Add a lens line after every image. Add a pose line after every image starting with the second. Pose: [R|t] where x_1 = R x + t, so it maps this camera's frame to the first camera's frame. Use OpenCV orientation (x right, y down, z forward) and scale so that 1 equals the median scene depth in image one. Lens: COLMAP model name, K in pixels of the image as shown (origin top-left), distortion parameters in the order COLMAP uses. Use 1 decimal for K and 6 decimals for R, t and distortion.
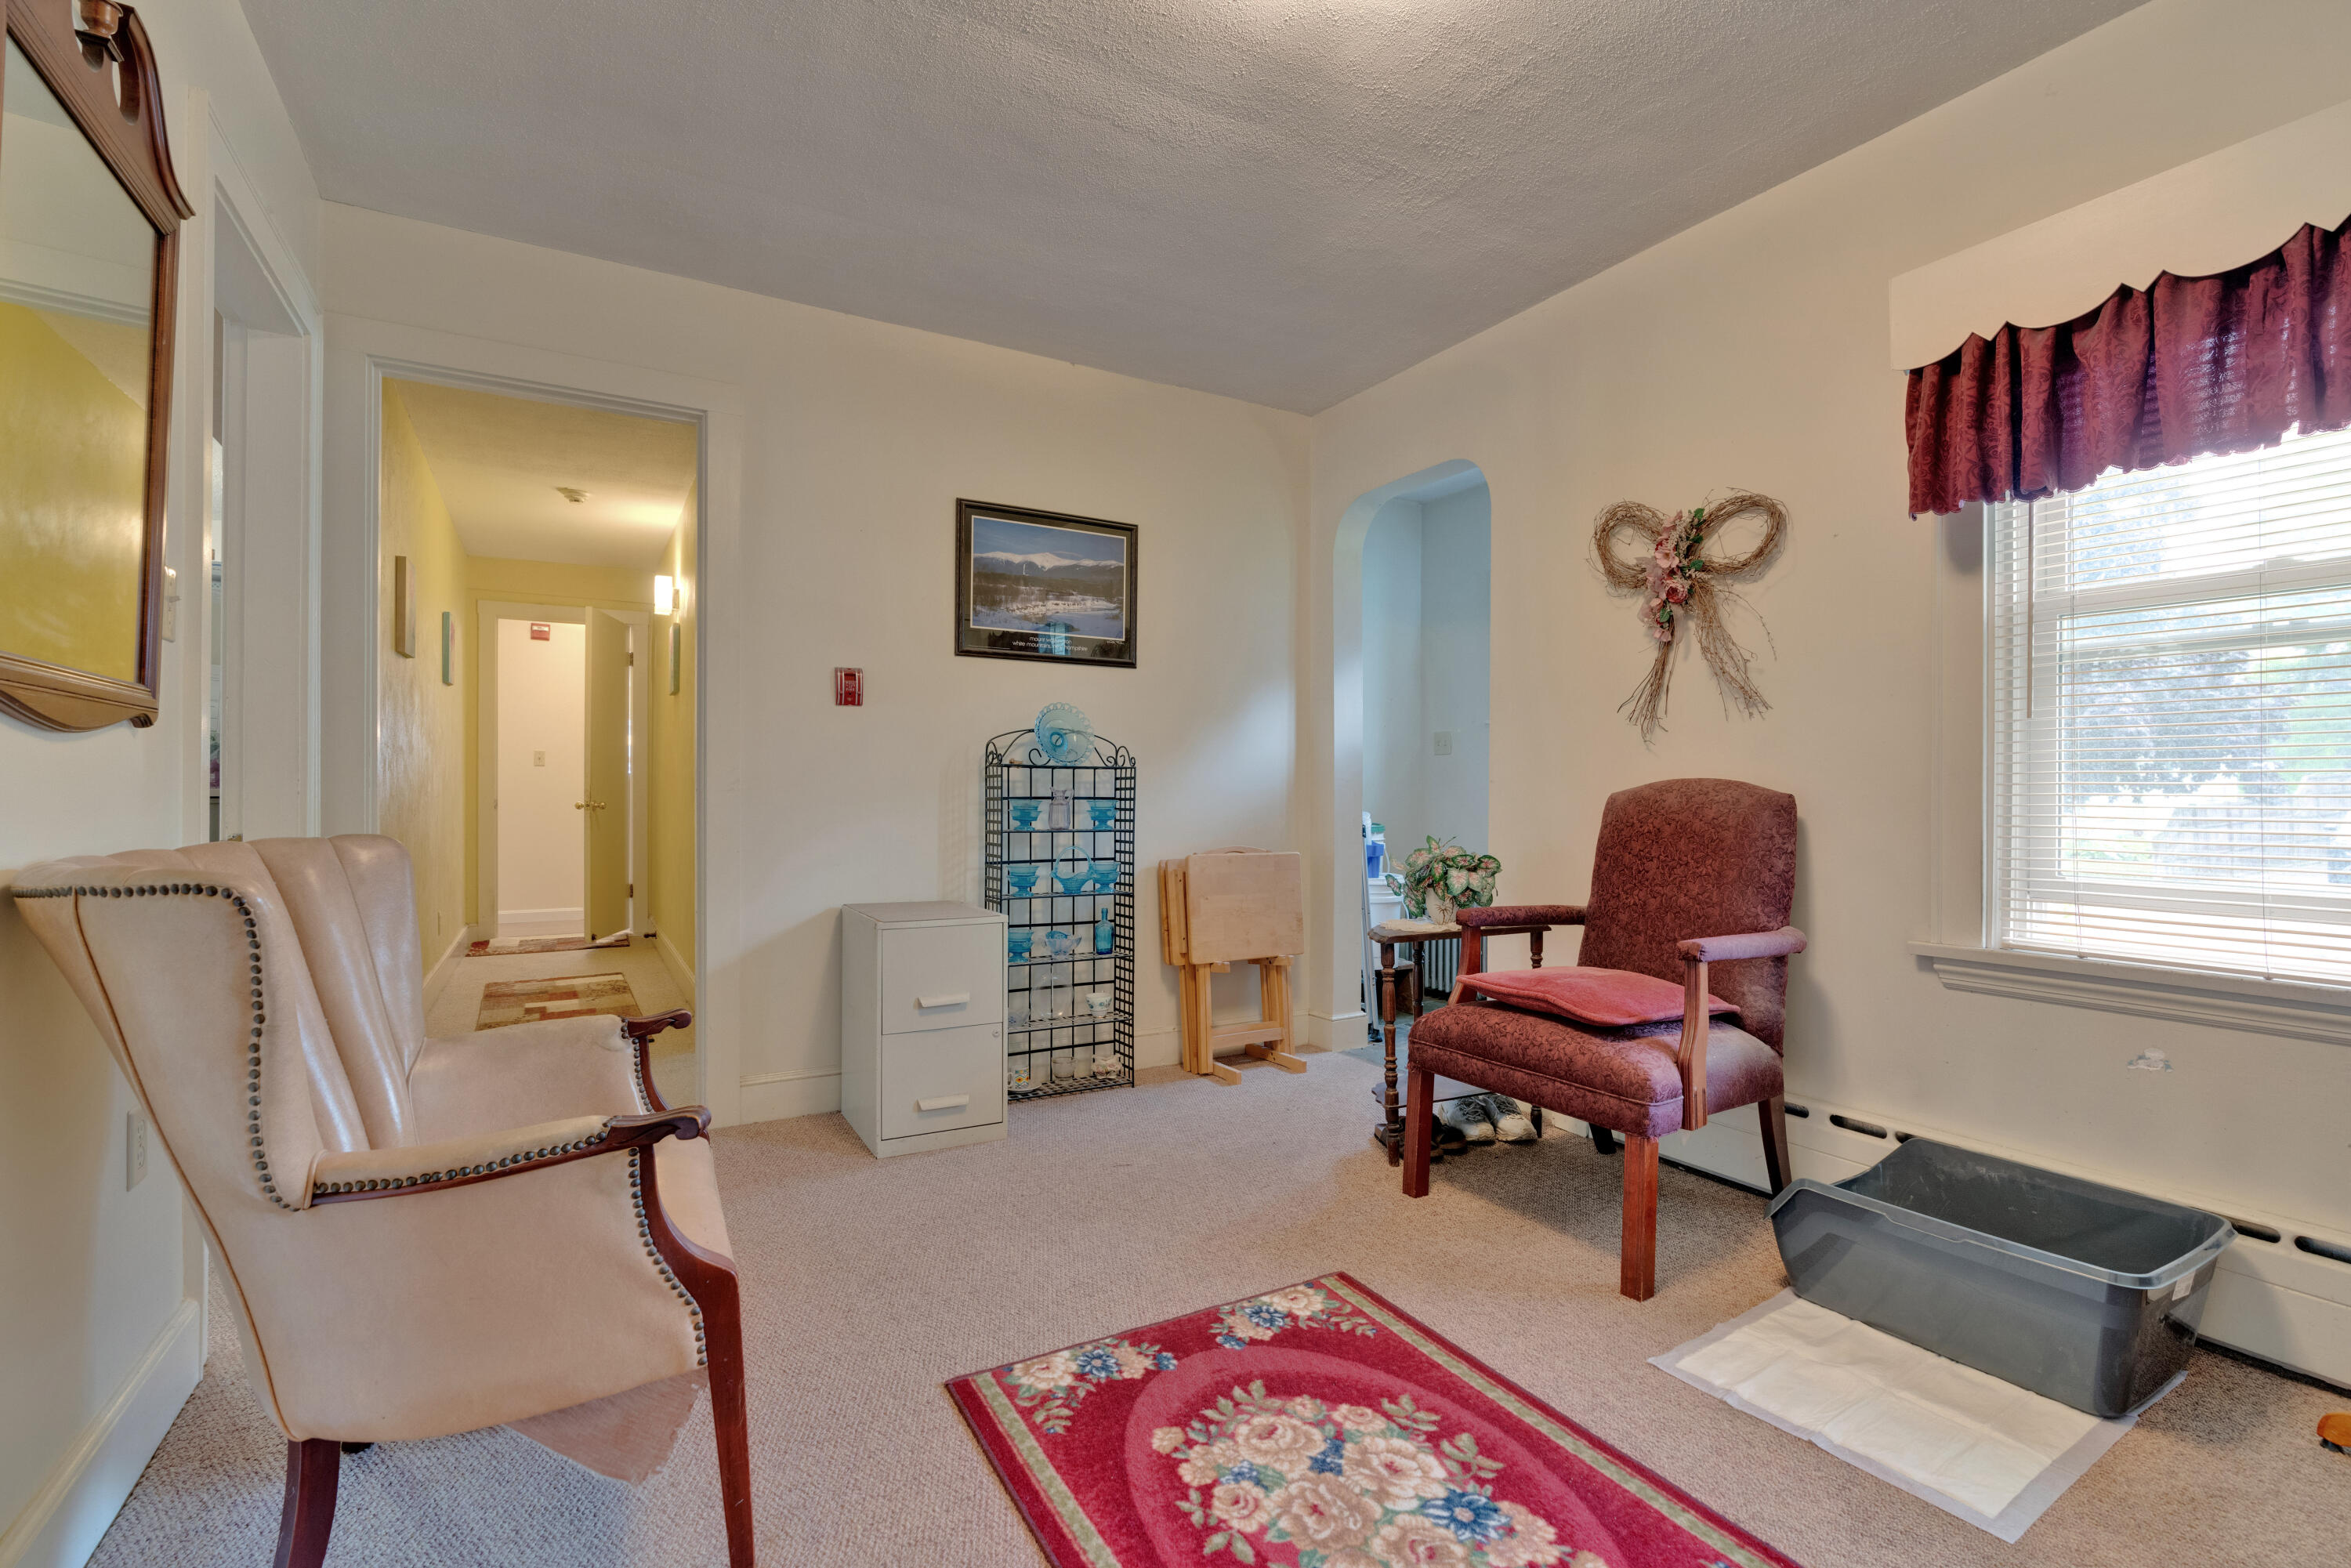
lens RADIAL K [[1060.8, 0, 1183.1], [0, 1060.8, 788.2], [0, 0, 1]] dist [-0.011042, 0.000313]
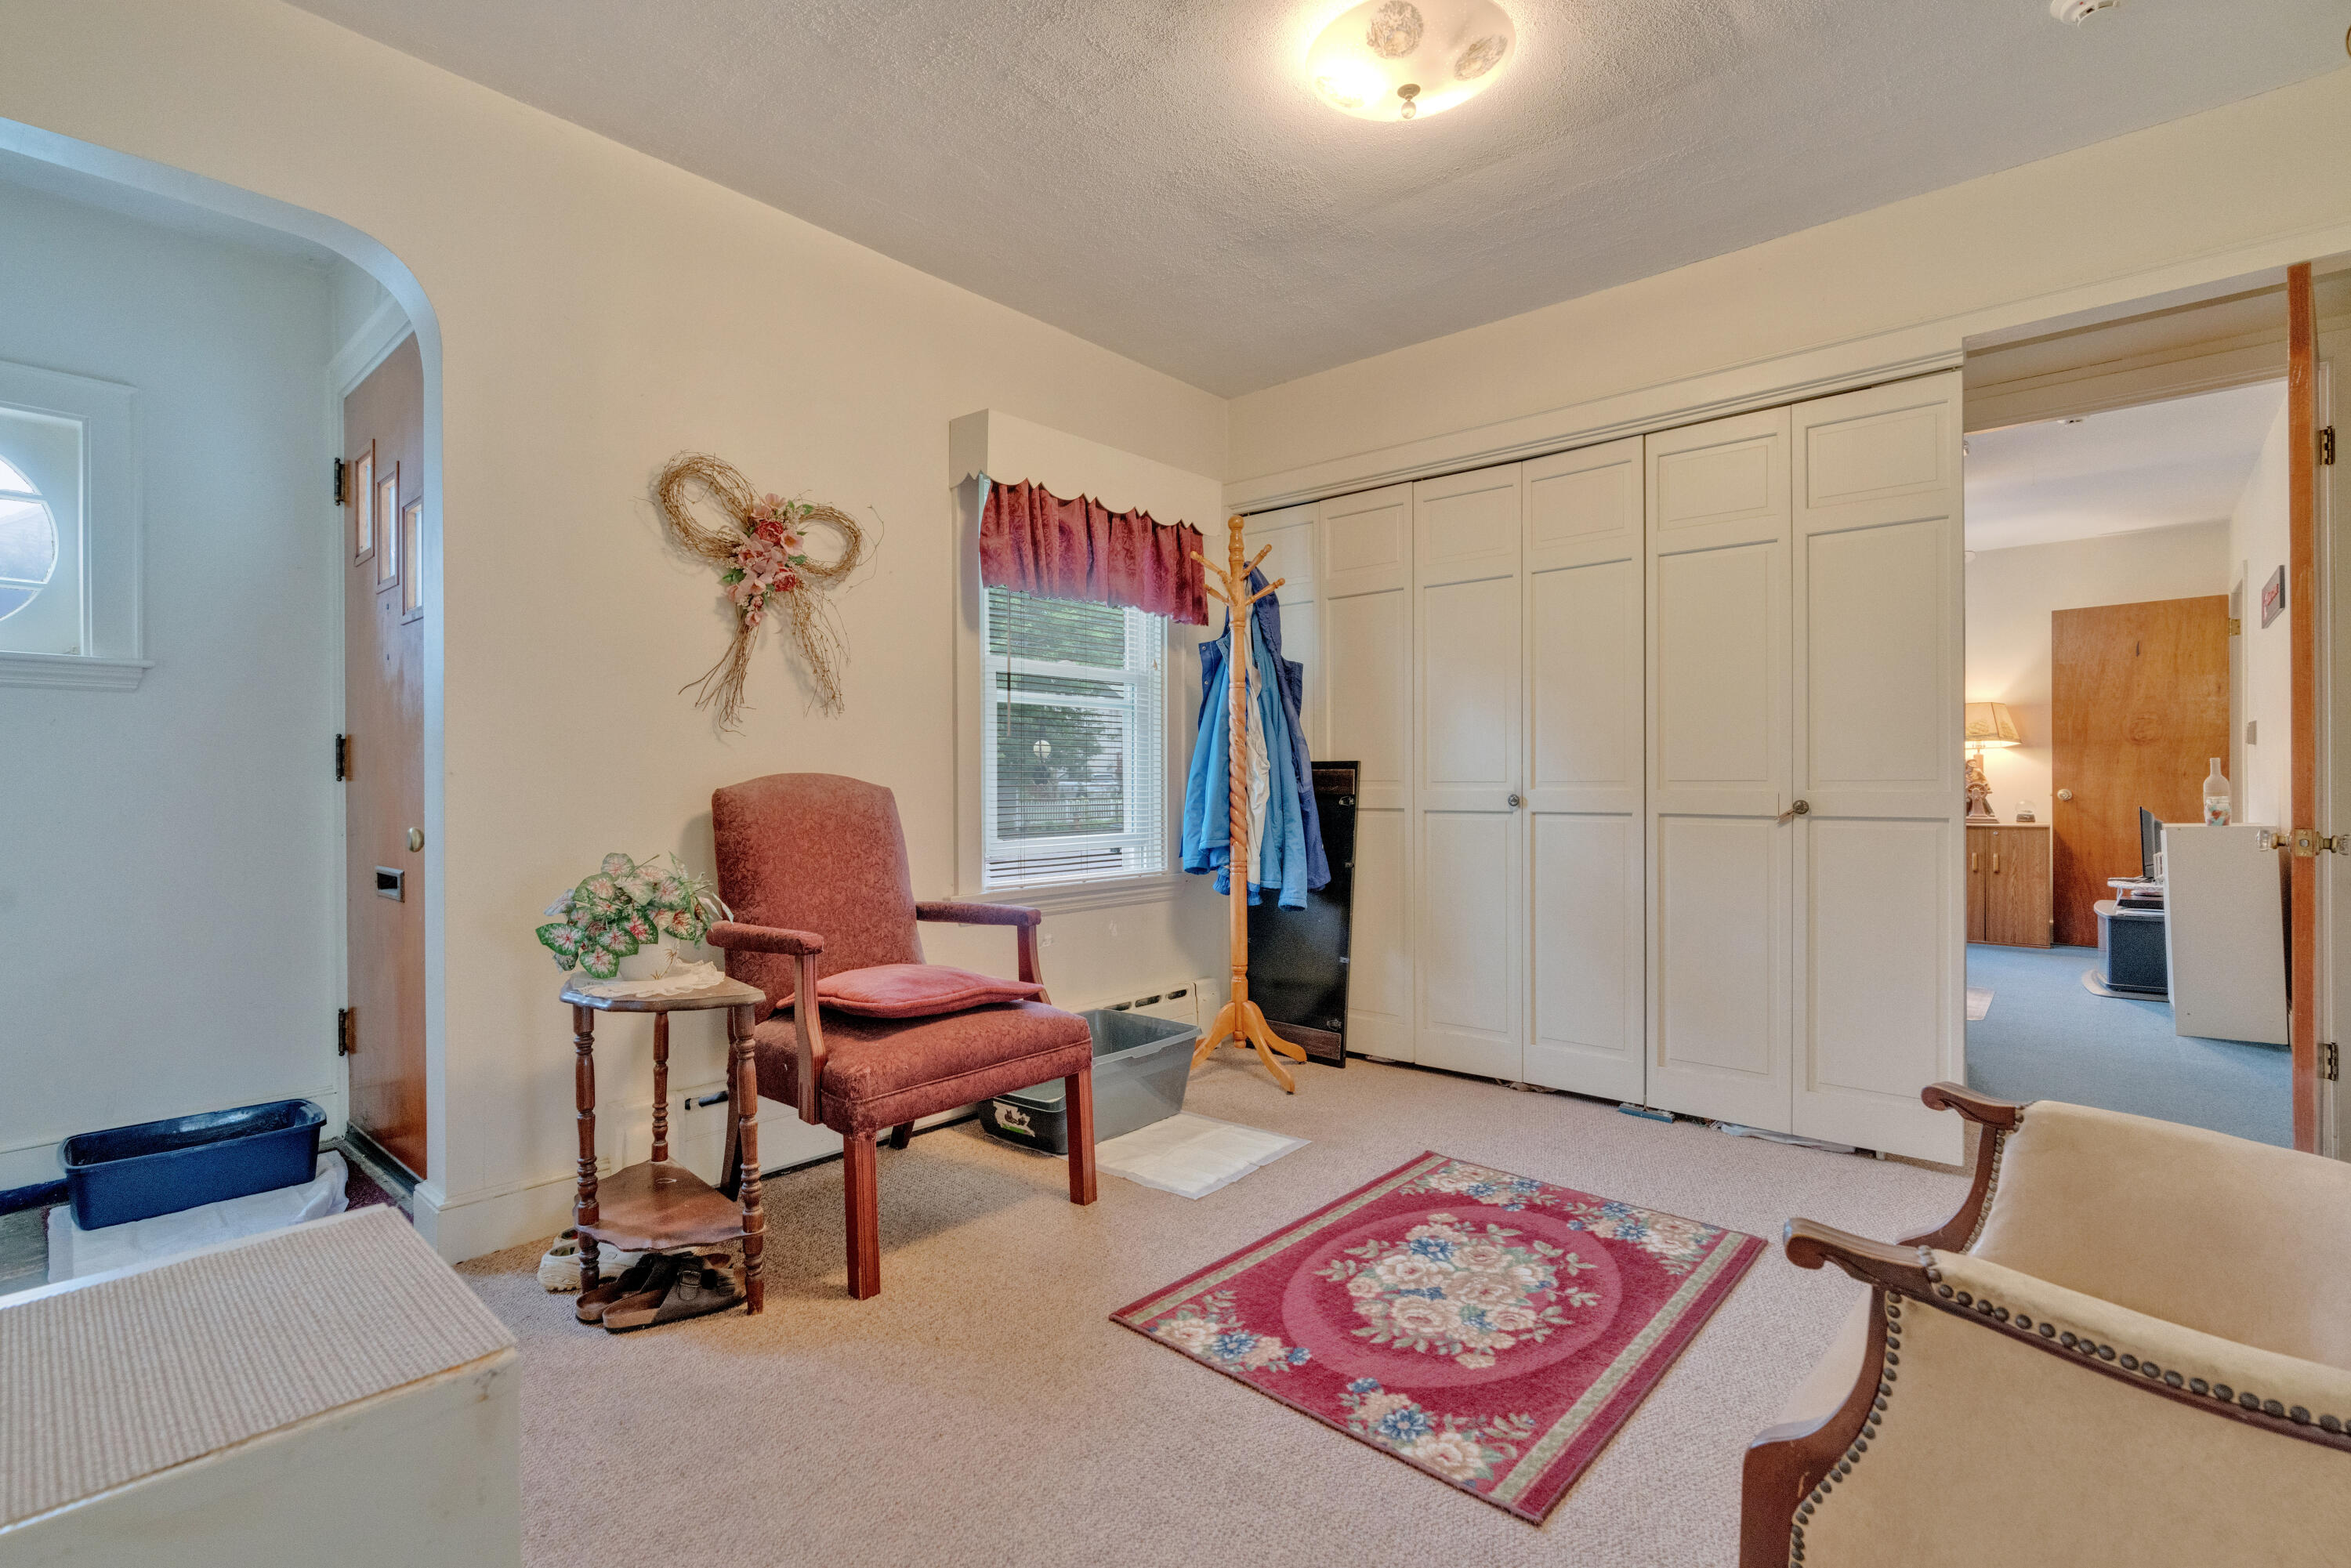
lens RADIAL K [[1060.8, 0, 1184.9], [0, 1060.8, 786.0], [0, 0, 1]] dist [-0.011042, 0.000313]
pose [[-0.319370, -0.005673, 0.947613, -0.891446], [-0.002223, 0.999984, 0.005237, -0.004464], [-0.947627, -0.000434, -0.319378, 1.500318]]
